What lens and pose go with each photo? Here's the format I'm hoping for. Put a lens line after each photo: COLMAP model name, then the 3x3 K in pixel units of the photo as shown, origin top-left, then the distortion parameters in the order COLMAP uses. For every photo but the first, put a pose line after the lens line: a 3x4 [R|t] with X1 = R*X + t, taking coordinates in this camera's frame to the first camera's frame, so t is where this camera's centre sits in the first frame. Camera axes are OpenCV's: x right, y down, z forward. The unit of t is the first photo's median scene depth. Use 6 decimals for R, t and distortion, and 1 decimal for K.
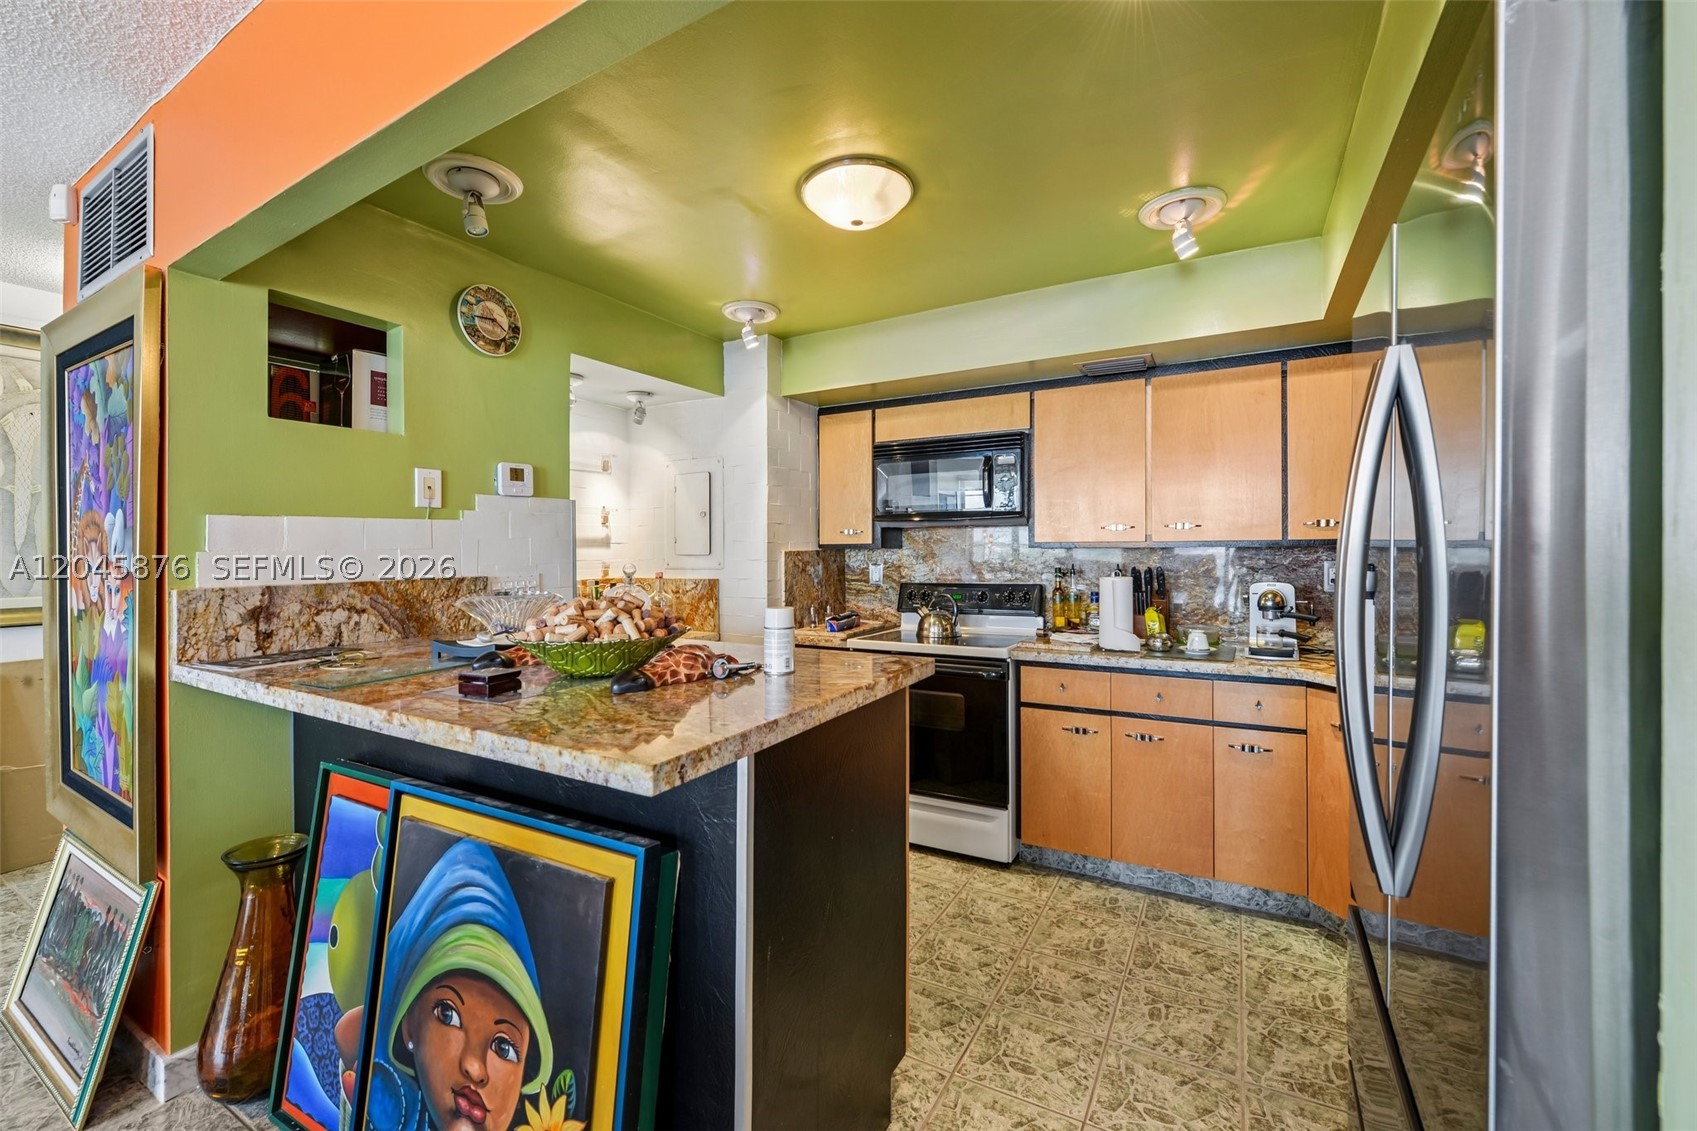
lens RADIAL K [[679.7, 0, 846.8], [0, 679.7, 565.1], [0, 0, 1]] dist [-0.013044, -0.003140]
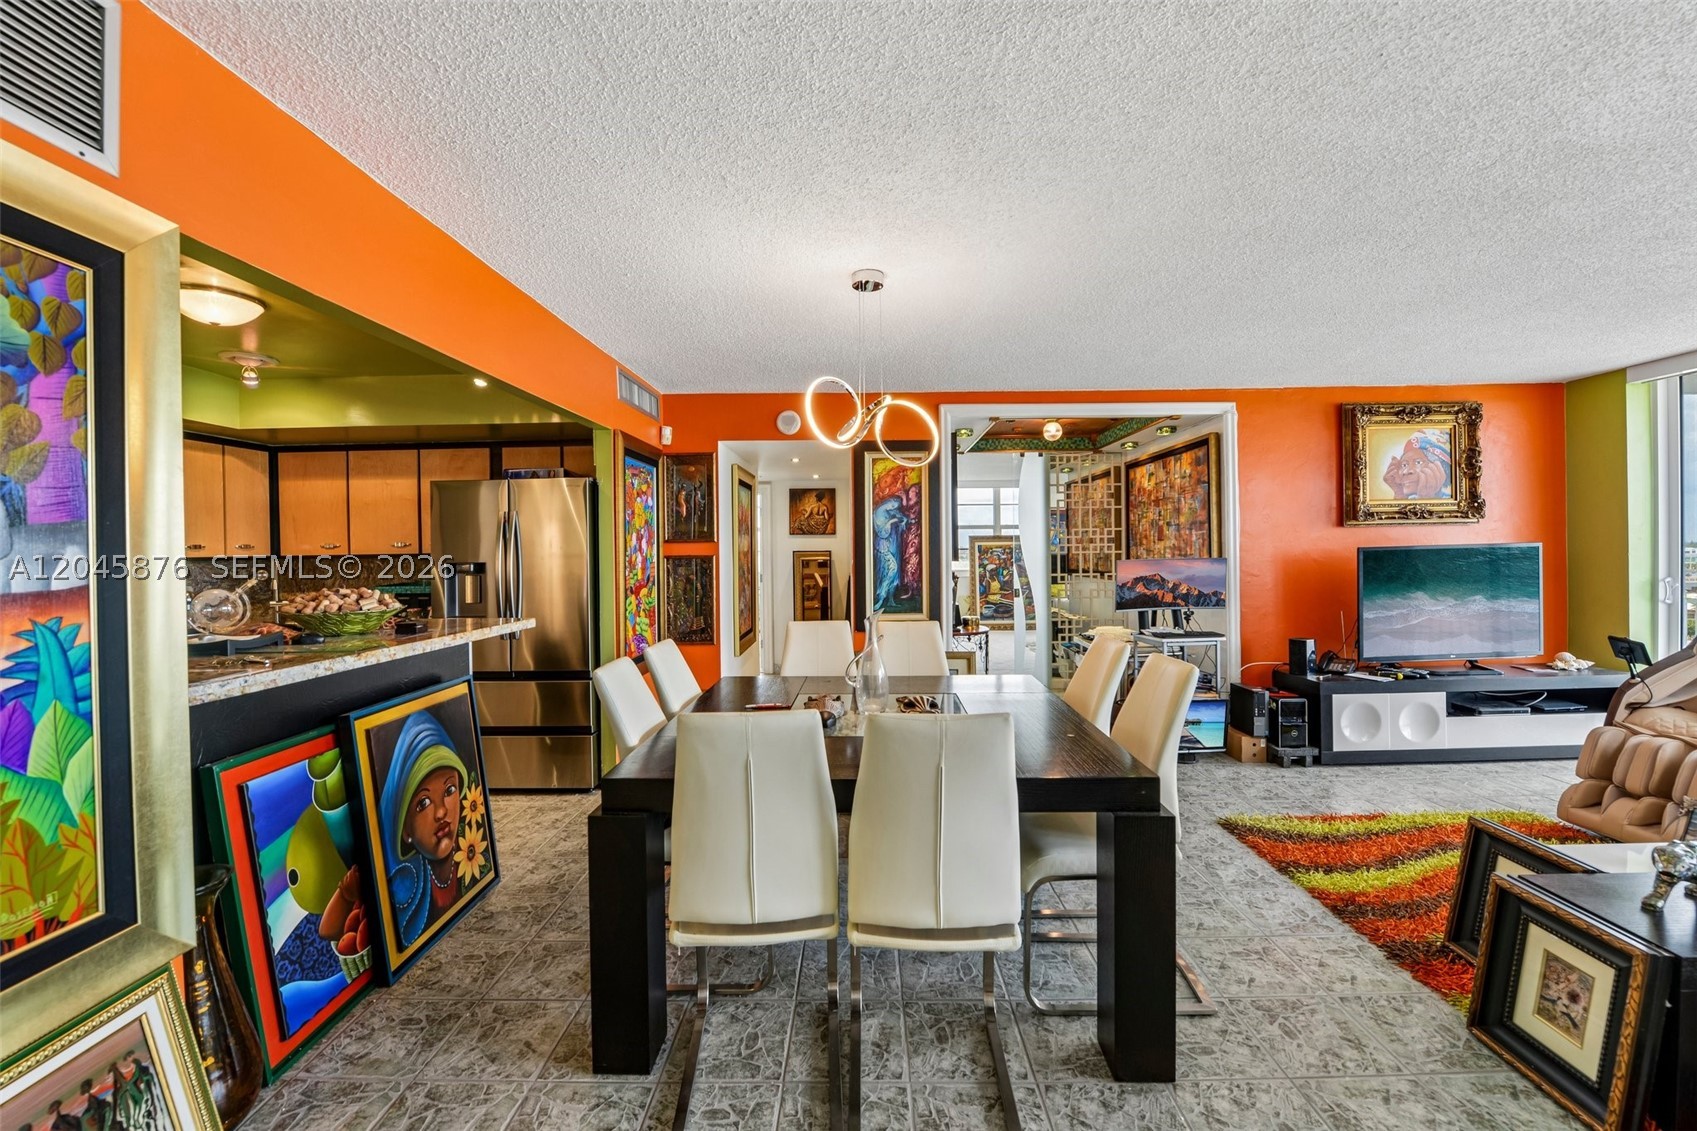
lens RADIAL K [[679.7, 0, 857.1], [0, 679.7, 553.2], [0, 0, 1]] dist [-0.013044, -0.003140]
pose [[-0.489858, 0.011459, 0.871727, -1.247464], [0.037455, 0.999267, 0.007911, -0.000840], [-0.870997, 0.036526, -0.489929, 0.372607]]
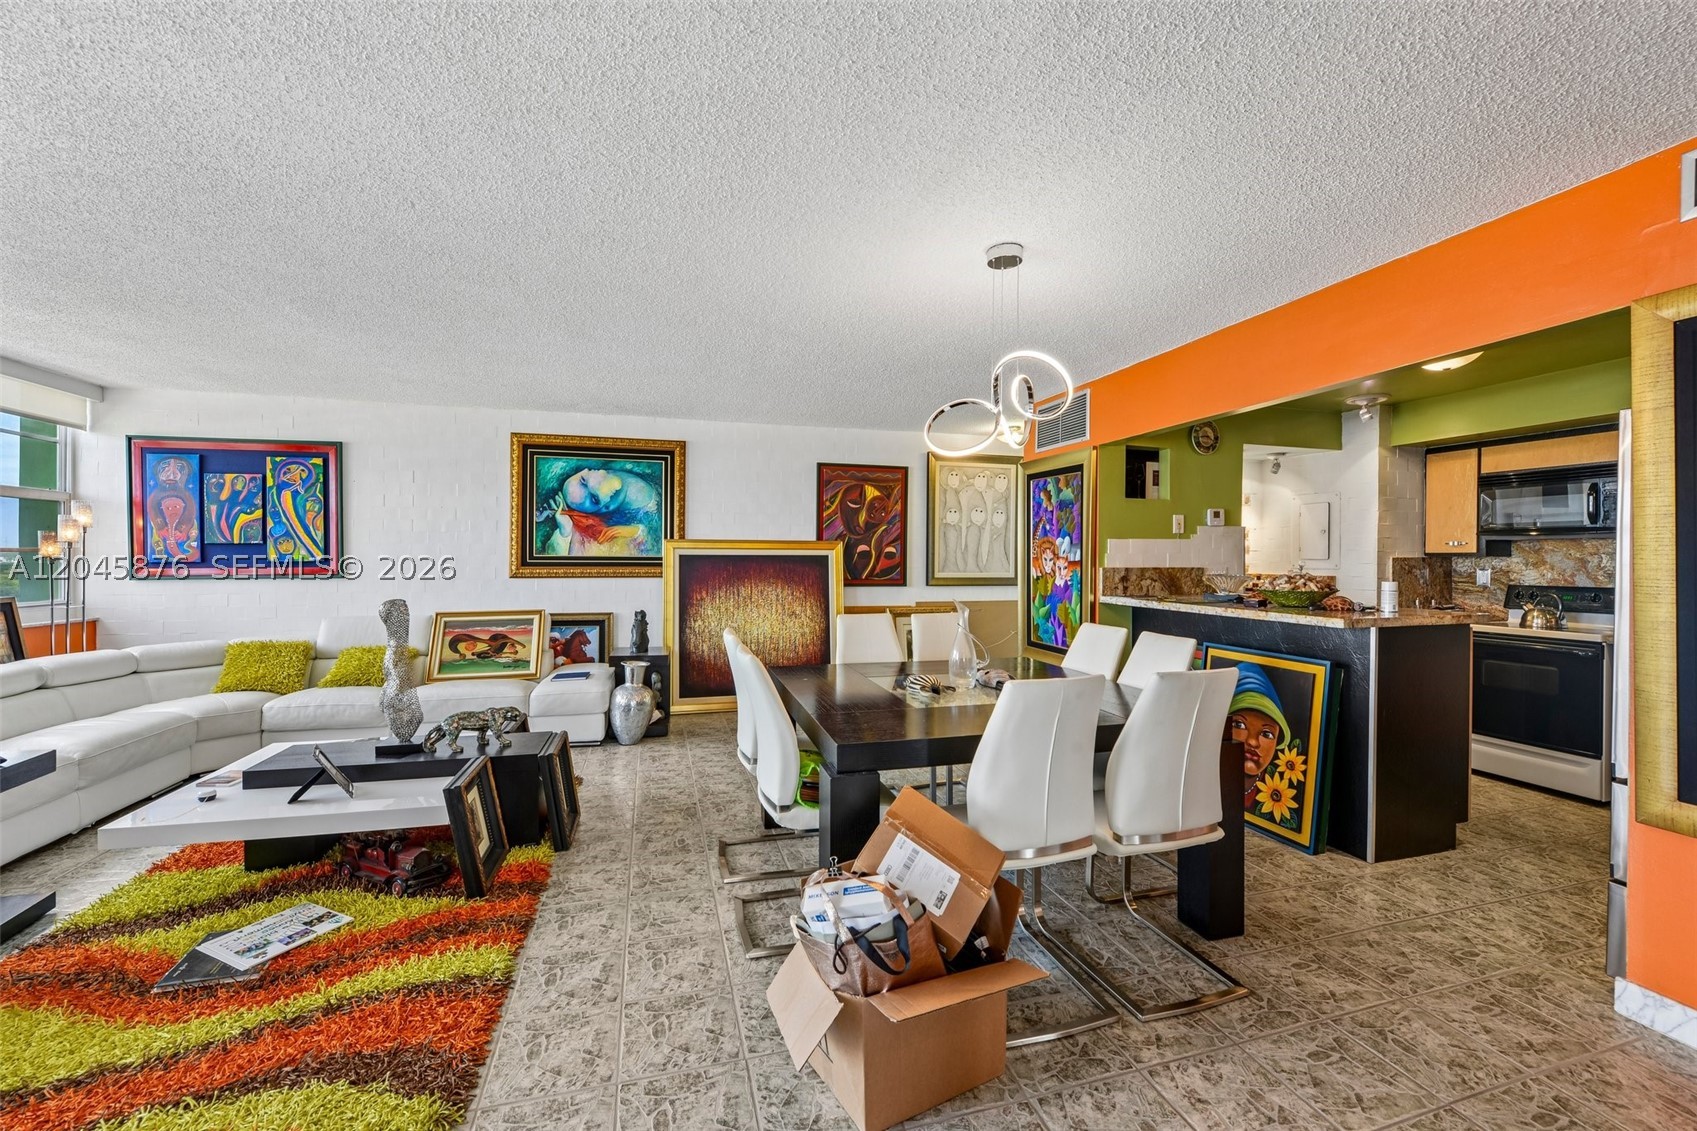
lens RADIAL K [[679.7, 0, 851.9], [0, 679.7, 557.0], [0, 0, 1]] dist [-0.013044, -0.003140]
pose [[0.722560, 0.012507, -0.691195, 0.073624], [-0.027990, 0.999546, -0.011173, 0.029483], [0.690742, 0.027420, 0.722582, -0.910443]]
